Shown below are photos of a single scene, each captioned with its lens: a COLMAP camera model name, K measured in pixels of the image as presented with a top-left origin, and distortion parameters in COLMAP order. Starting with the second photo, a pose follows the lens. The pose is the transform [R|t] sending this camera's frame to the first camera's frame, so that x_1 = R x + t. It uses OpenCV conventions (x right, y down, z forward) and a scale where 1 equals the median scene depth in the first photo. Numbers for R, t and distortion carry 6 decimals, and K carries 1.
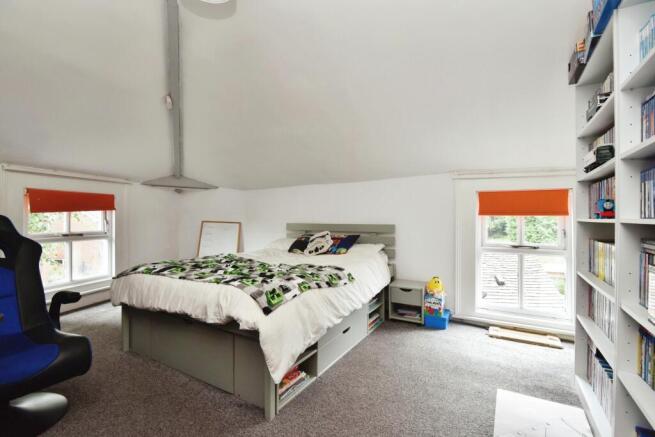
lens RADIAL K [[302.5, 0, 327.9], [0, 302.5, 207.9], [0, 0, 1]] dist [-0.000663, -0.007499]
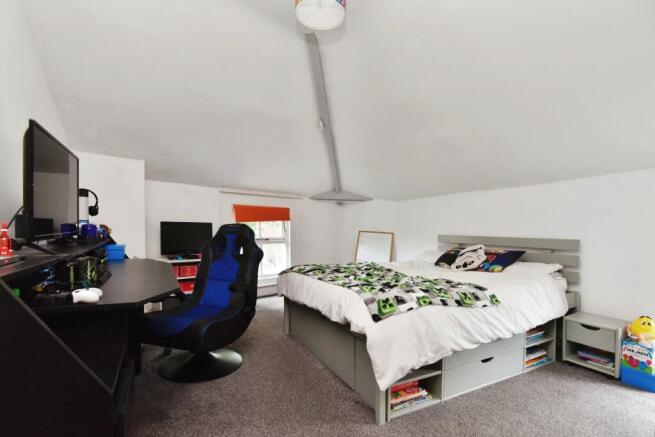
lens RADIAL K [[307.3, 0, 326.4], [0, 307.3, 225.9], [0, 0, 1]] dist [-0.013958, -0.000746]
pose [[0.845014, 0.010336, -0.534645, 0.134026], [0.001328, 0.999770, 0.021426, 0.004544], [0.534743, -0.018816, 0.844805, 0.027295]]
